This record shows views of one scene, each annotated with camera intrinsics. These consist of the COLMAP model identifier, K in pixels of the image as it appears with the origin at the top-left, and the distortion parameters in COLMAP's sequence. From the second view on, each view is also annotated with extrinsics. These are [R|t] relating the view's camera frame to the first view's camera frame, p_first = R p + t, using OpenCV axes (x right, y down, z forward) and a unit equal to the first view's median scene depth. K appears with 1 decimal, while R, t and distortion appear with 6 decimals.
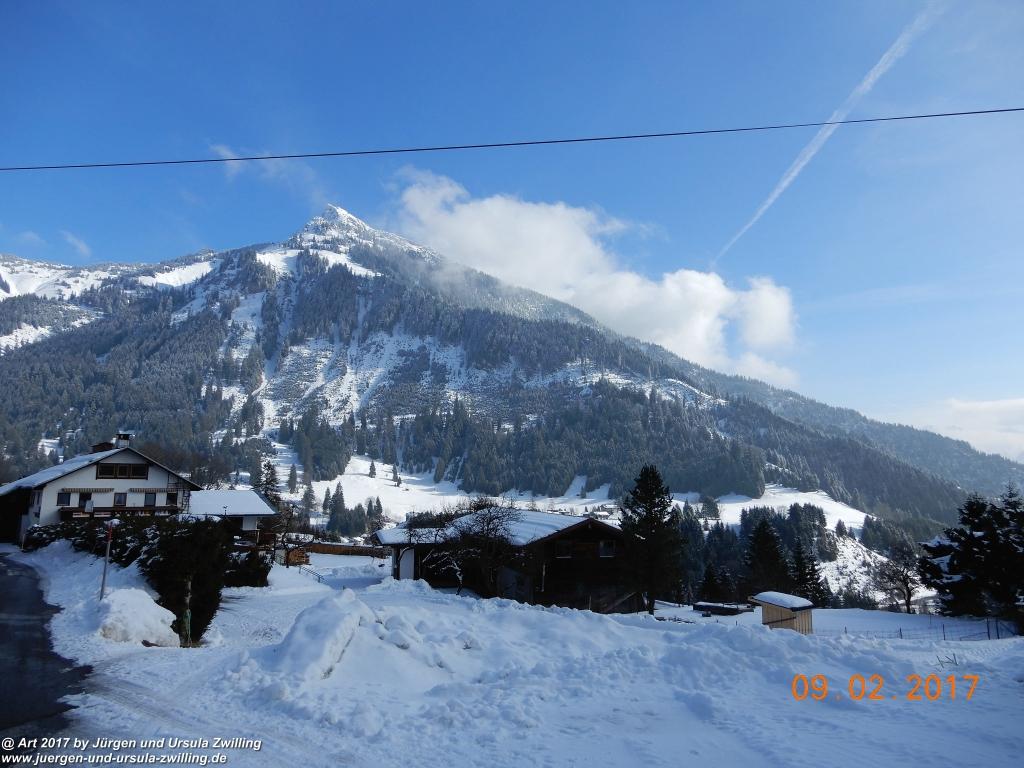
lens RADIAL K [[731.4, 0, 506.4], [0, 731.4, 380.0], [0, 0, 1]] dist [0.010483, 0.002311]
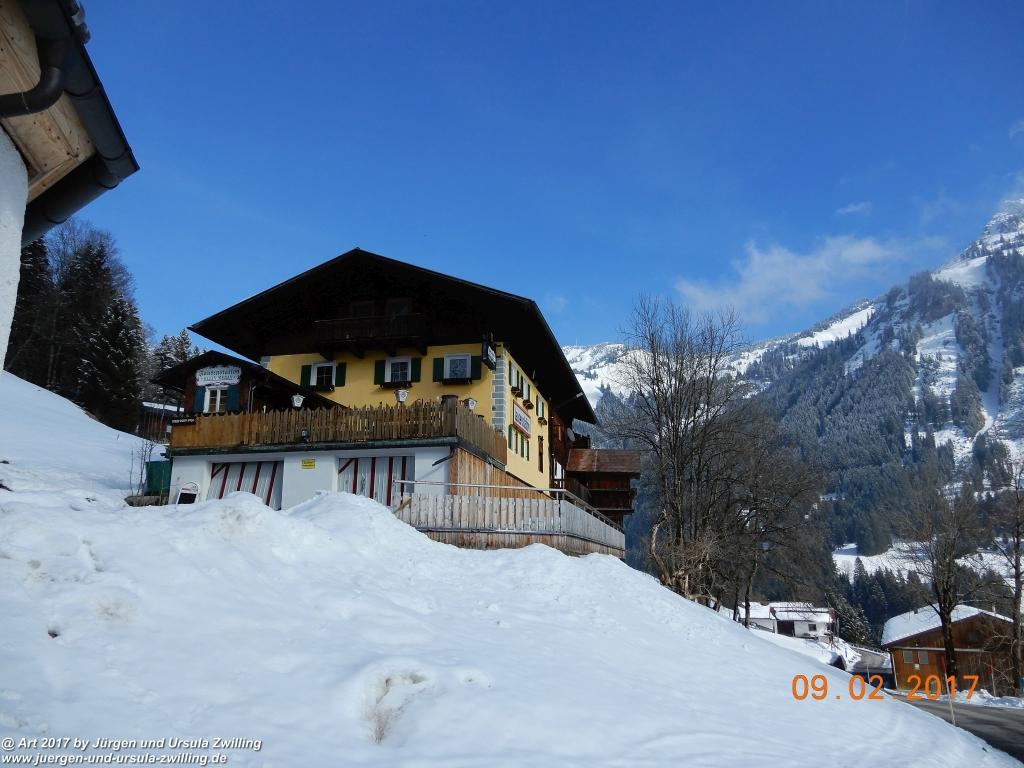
lens RADIAL K [[728.3, 0, 509.2], [0, 728.3, 380.3], [0, 0, 1]] dist [0.003573, 0.002770]
pose [[0.655072, -0.195556, -0.729820, -0.100354], [0.113489, 0.980433, -0.160843, 0.027376], [0.746994, 0.022537, 0.664448, 0.144491]]
